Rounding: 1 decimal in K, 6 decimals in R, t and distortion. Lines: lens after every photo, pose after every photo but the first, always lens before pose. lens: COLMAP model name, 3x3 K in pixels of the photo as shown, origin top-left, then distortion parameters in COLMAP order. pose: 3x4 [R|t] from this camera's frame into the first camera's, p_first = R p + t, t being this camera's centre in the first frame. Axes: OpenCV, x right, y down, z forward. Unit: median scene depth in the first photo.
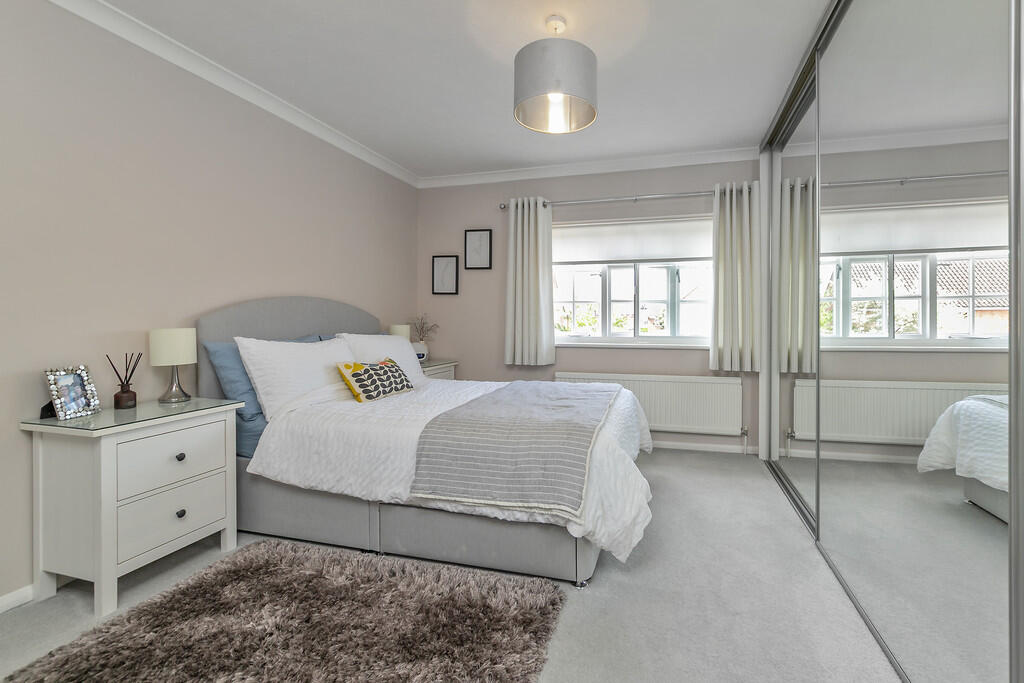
lens RADIAL K [[423.7, 0, 563.7], [0, 423.7, 321.2], [0, 0, 1]] dist [-0.003123, -0.000504]
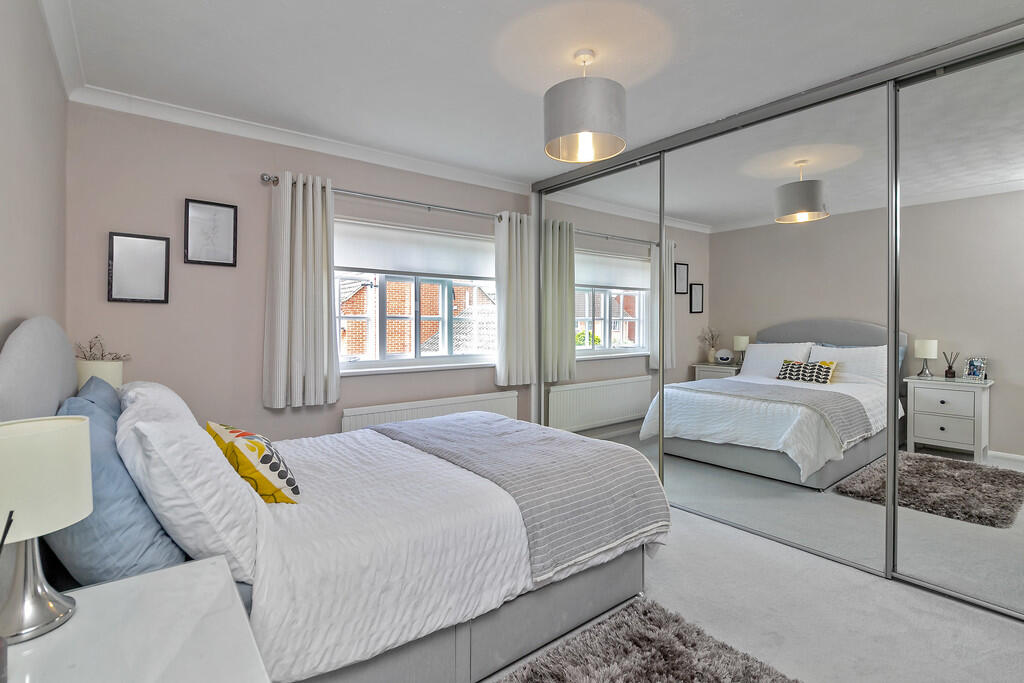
lens RADIAL K [[481.9, 0, 498.6], [0, 481.9, 323.5], [0, 0, 1]] dist [0.000365, -0.000114]
pose [[0.626354, -0.000130, 0.779538, -0.595965], [0.001548, 0.999998, -0.001077, -0.040236], [-0.779537, 0.001881, 0.626353, 0.255927]]
